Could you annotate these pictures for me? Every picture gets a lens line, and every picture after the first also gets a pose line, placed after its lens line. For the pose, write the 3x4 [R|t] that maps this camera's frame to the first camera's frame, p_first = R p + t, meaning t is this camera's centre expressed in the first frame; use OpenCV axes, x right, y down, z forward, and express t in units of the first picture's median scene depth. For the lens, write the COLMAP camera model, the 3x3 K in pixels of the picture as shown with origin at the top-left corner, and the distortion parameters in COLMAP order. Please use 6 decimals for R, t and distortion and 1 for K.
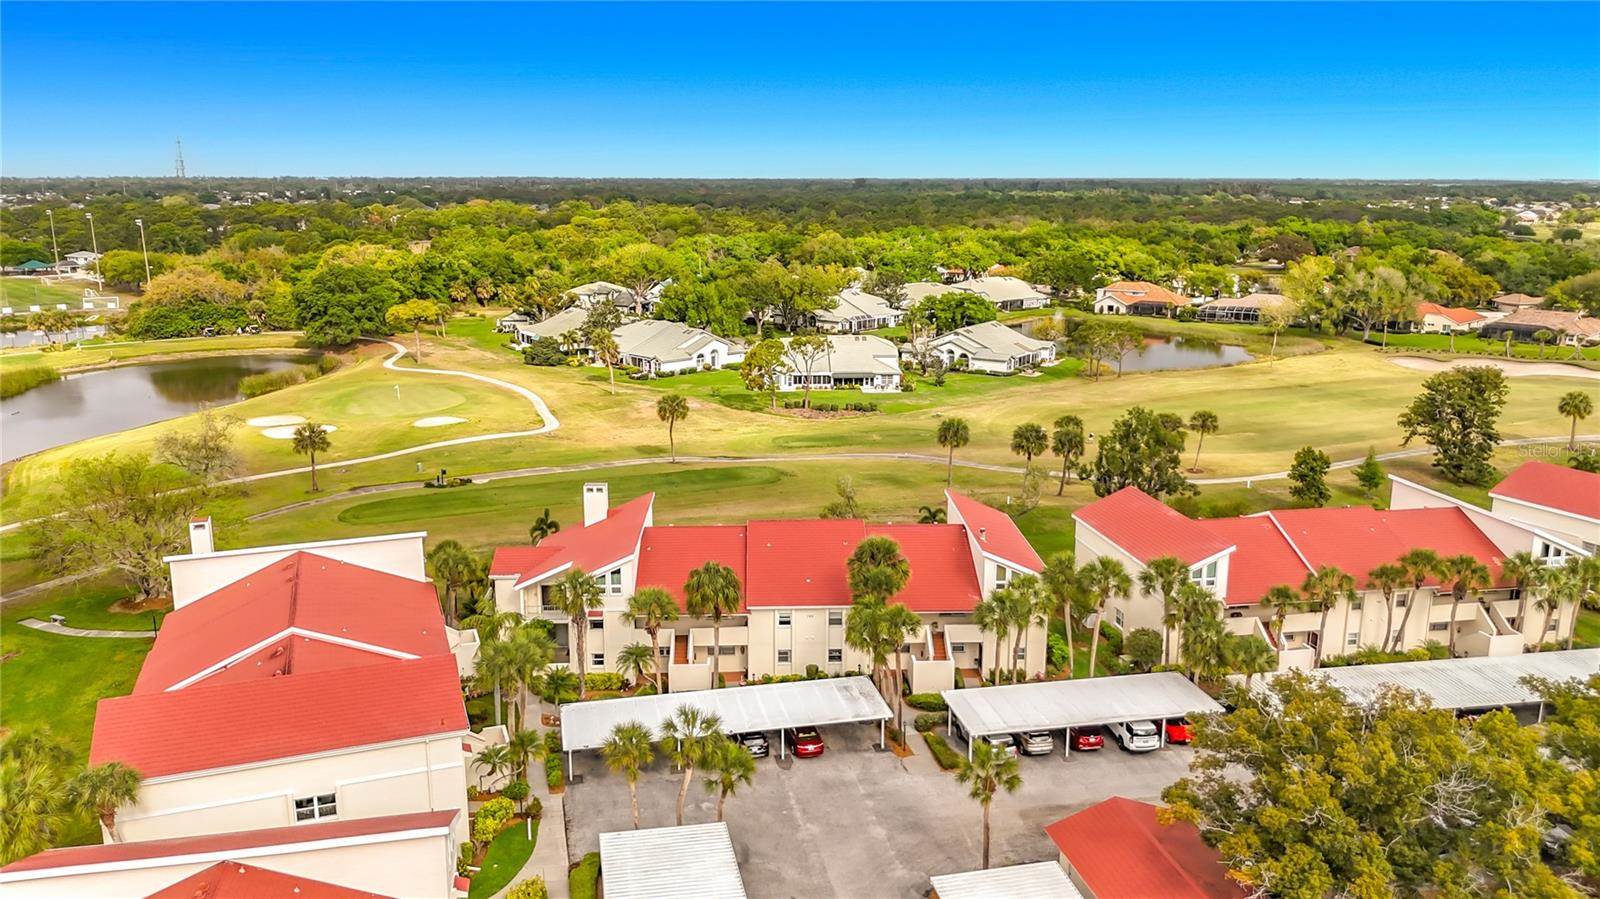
lens RADIAL K [[1167.7, 0, 800.0], [0, 1167.7, 449.5], [0, 0, 1]] dist [0.106359, -0.171637]
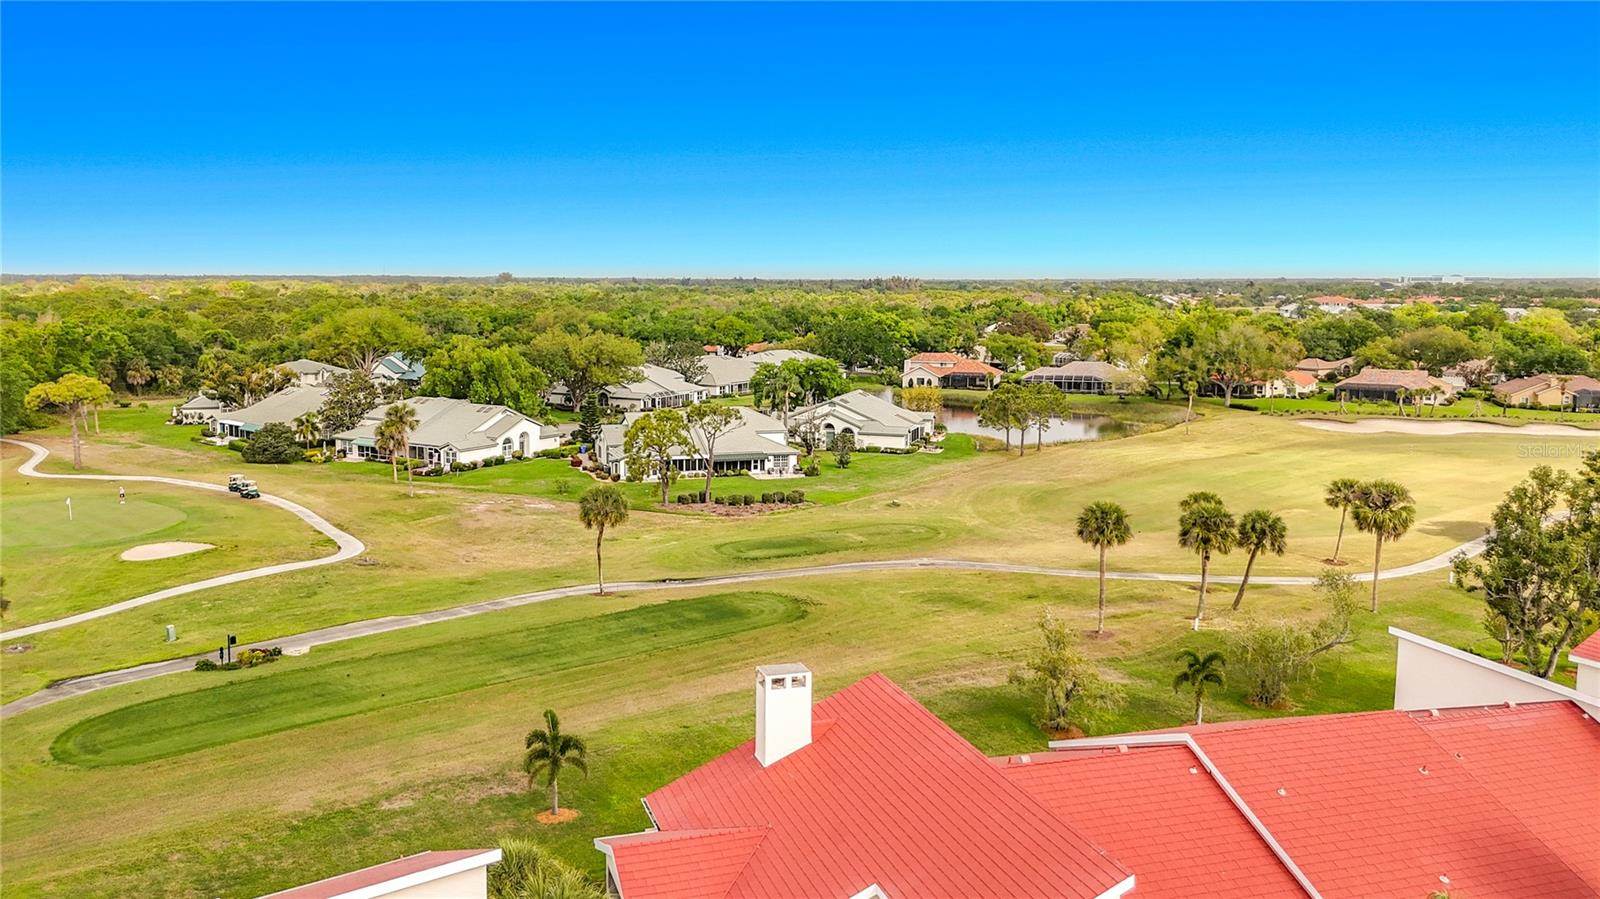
lens RADIAL K [[1209.0, 0, 800.0], [0, 1209.0, 449.5], [0, 0, 1]] dist [0.004281, -0.000774]
pose [[0.960556, -0.033539, 0.276057, -0.117381], [0.055733, 0.995778, -0.072944, -0.008474], [-0.272445, 0.085452, 0.958369, 0.214741]]
